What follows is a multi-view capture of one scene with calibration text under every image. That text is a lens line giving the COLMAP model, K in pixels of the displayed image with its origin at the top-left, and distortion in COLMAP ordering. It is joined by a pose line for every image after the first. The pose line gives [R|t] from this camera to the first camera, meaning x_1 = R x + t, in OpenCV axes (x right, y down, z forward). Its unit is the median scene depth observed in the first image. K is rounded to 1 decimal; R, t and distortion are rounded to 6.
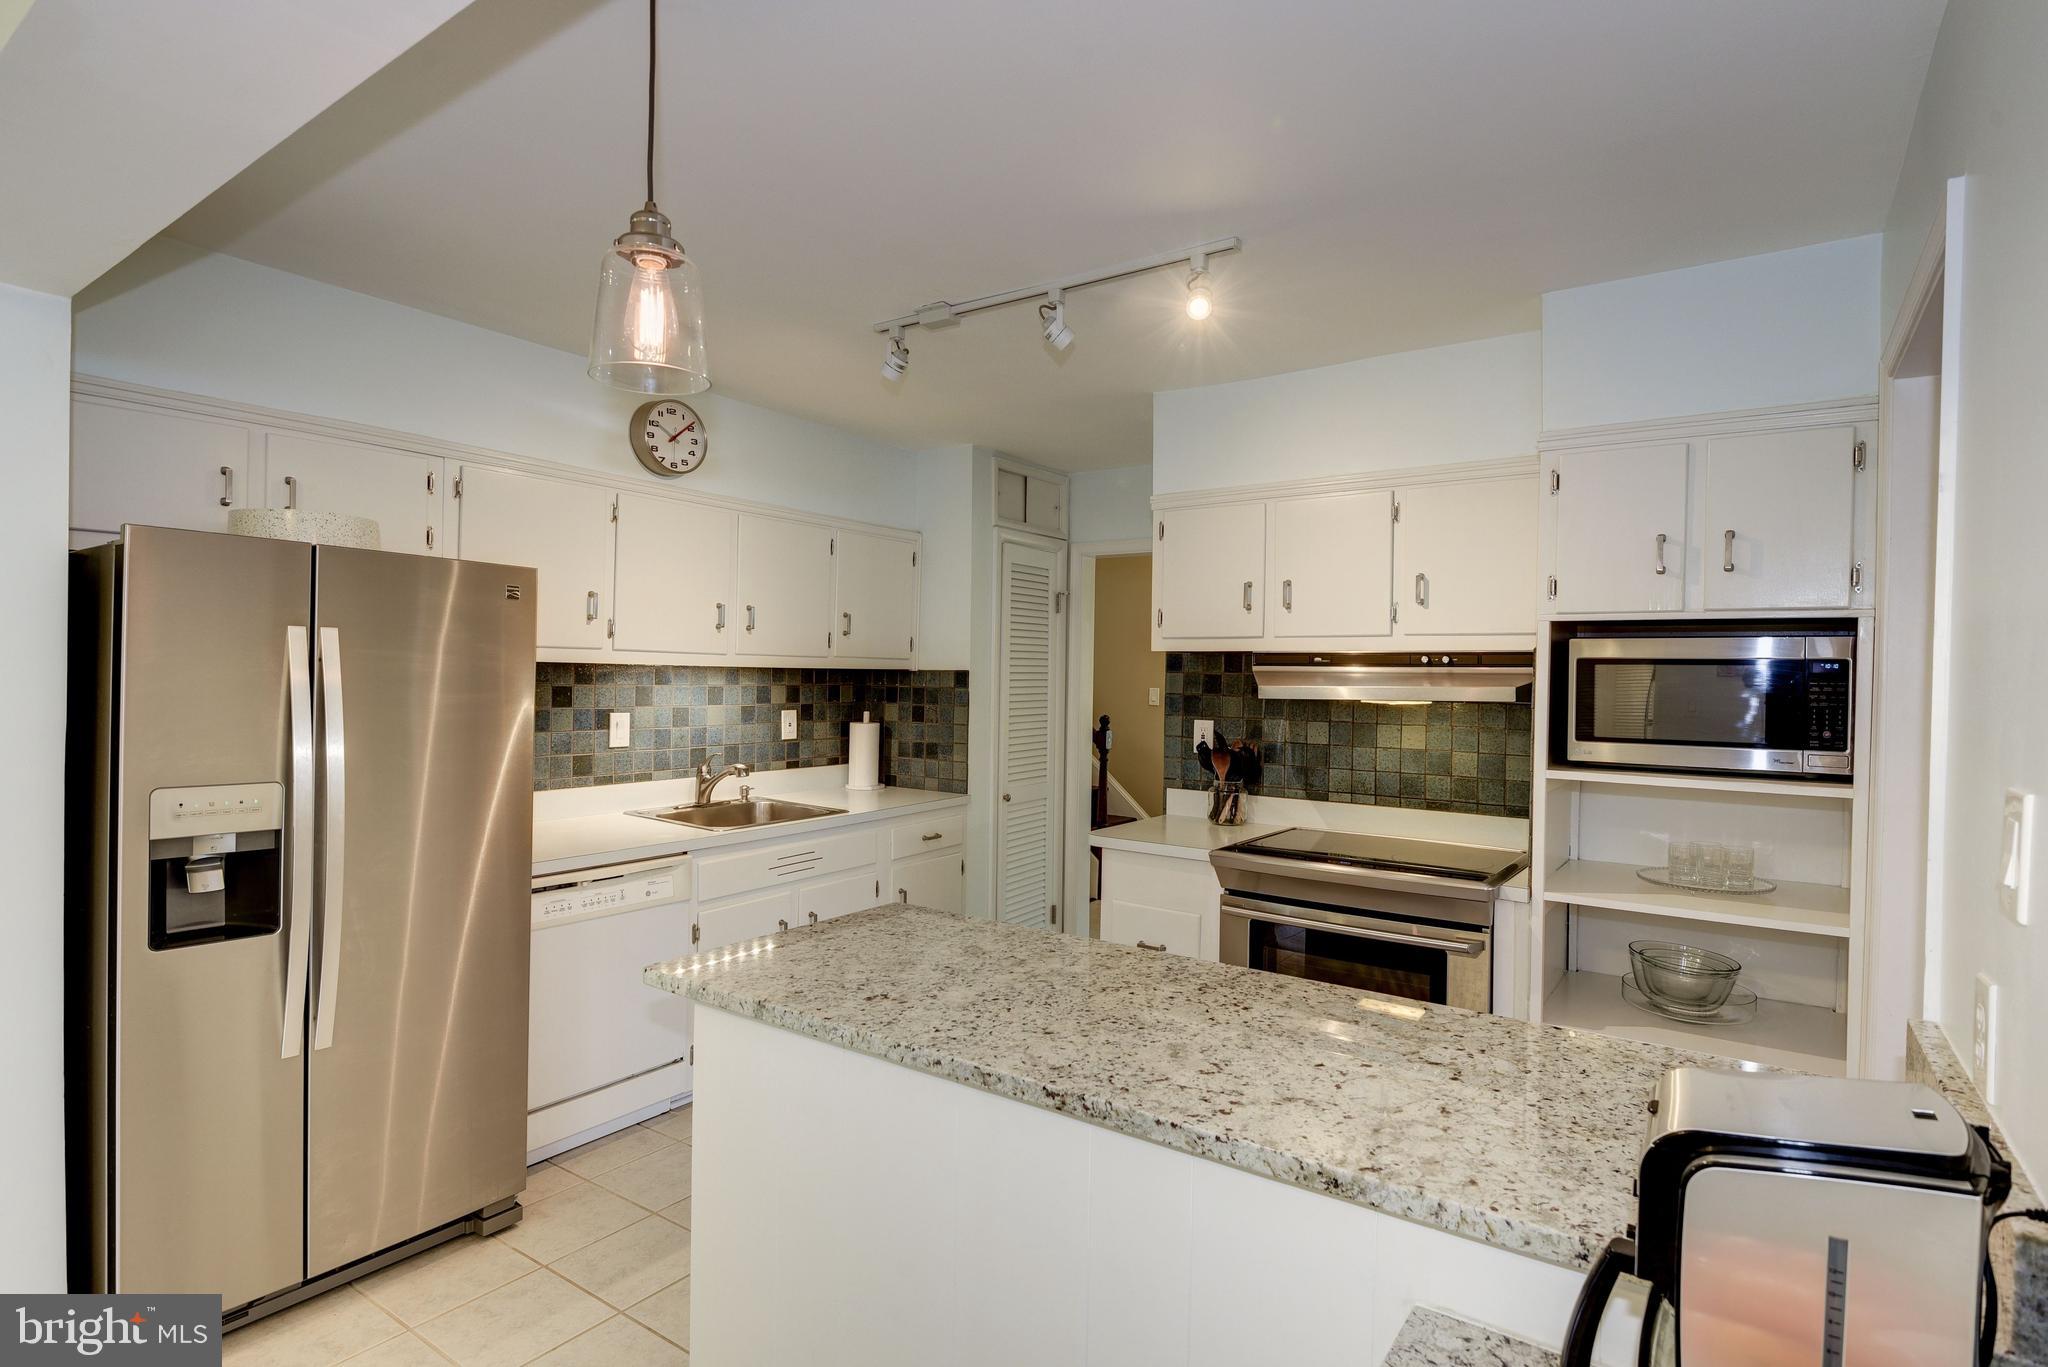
lens RADIAL K [[1032.2, 0, 1023.5], [0, 1032.2, 681.5], [0, 0, 1]] dist [0.019993, -0.000584]
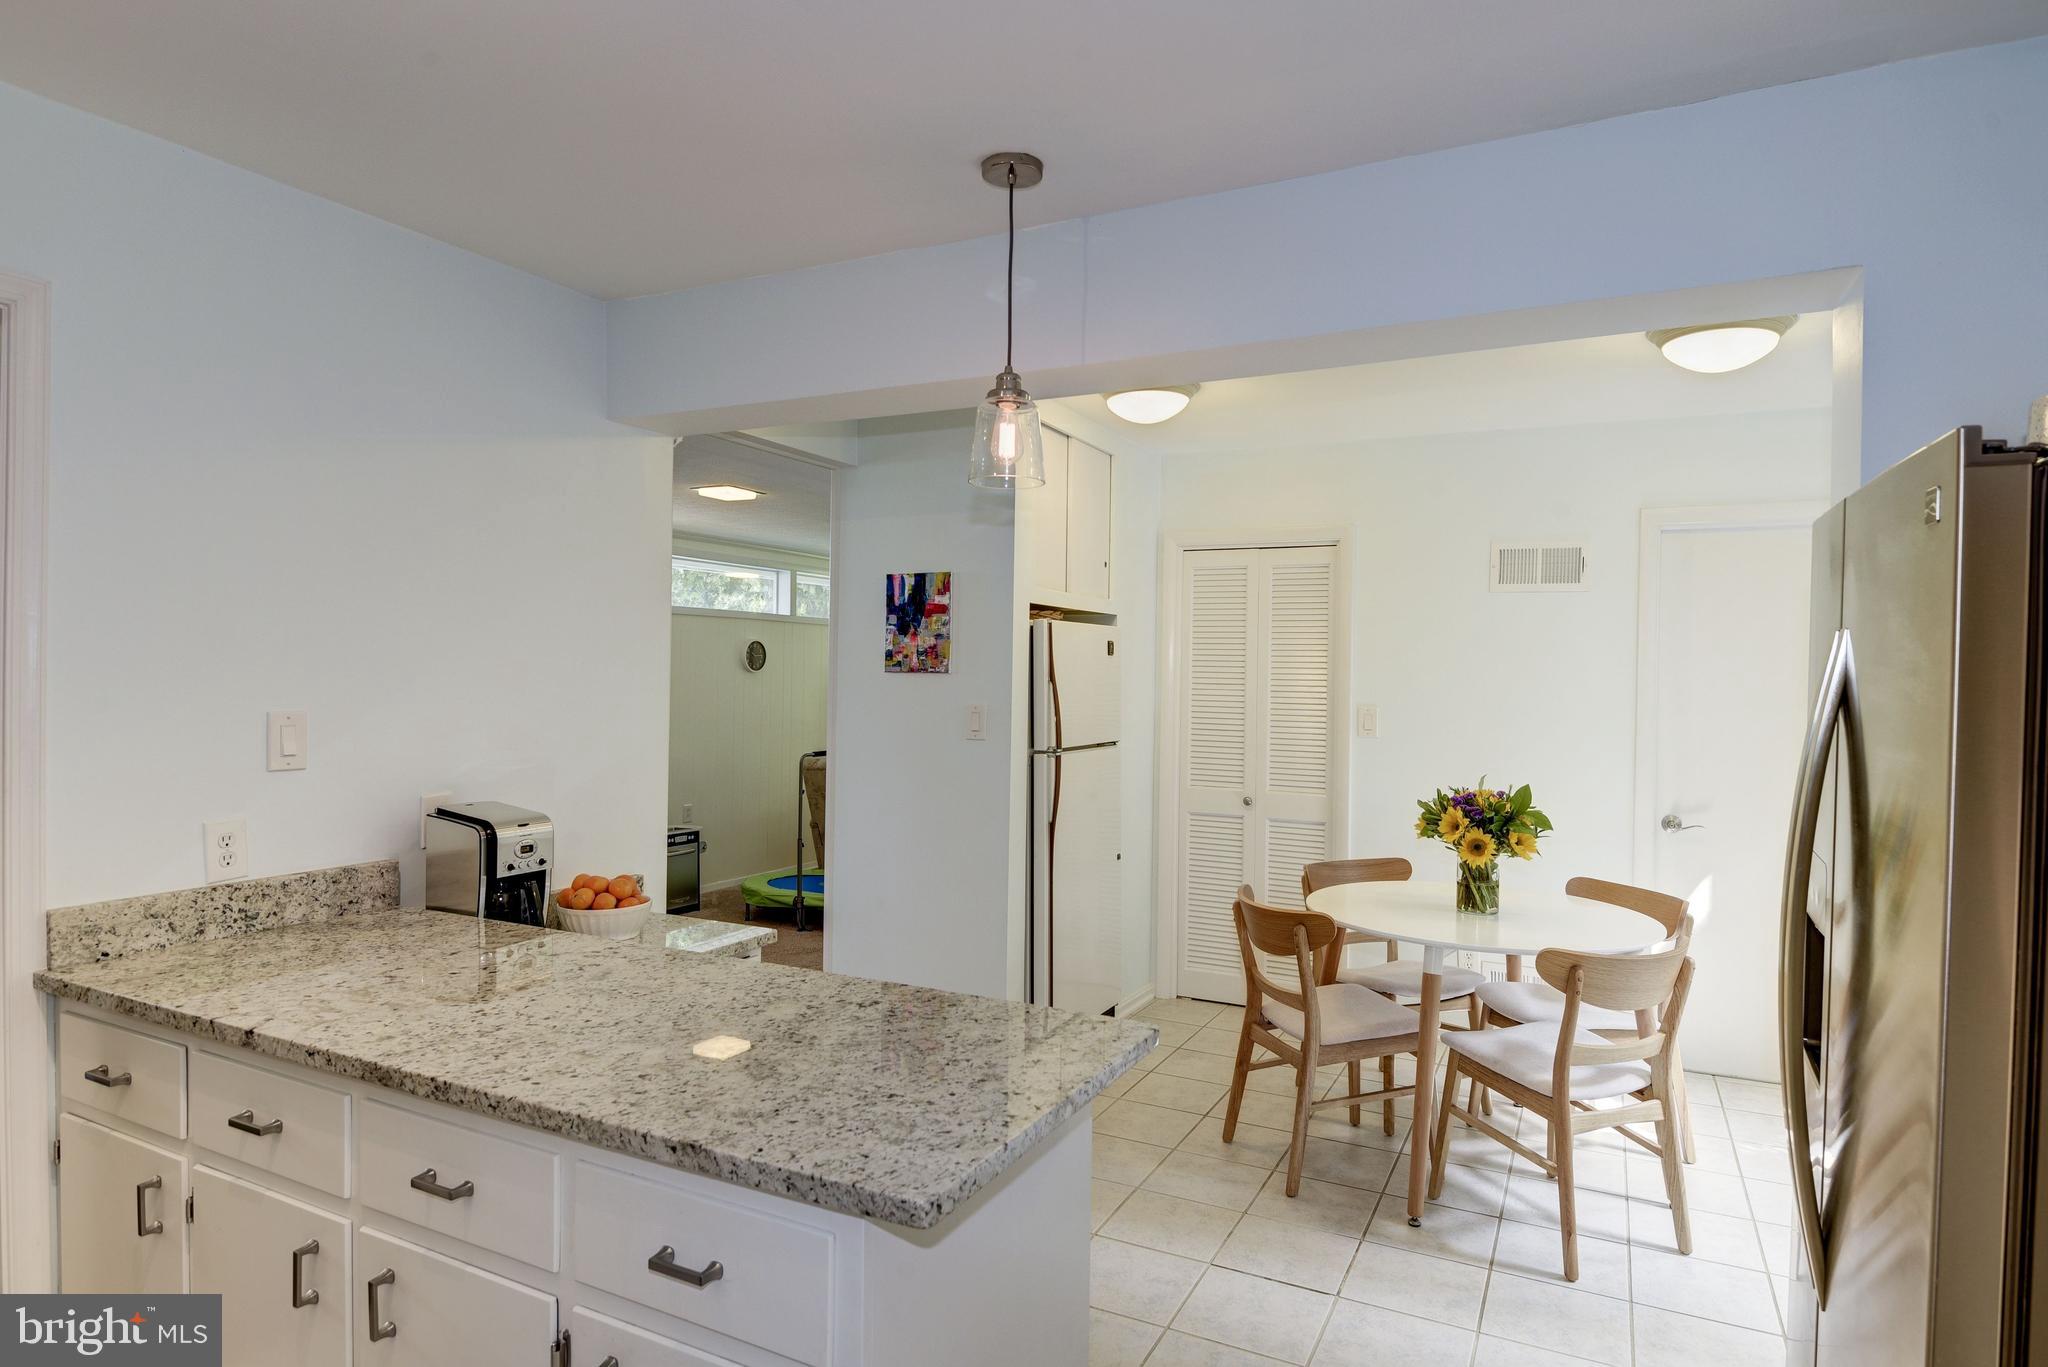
lens RADIAL K [[1137.4, 0, 1041.1], [0, 1137.4, 686.6], [0, 0, 1]] dist [0.005193, 0.000151]
pose [[-0.987377, -0.026070, -0.156229, -0.061094], [-0.028380, 0.999518, 0.012570, -0.007174], [0.155826, 0.016845, -0.987641, 1.008708]]
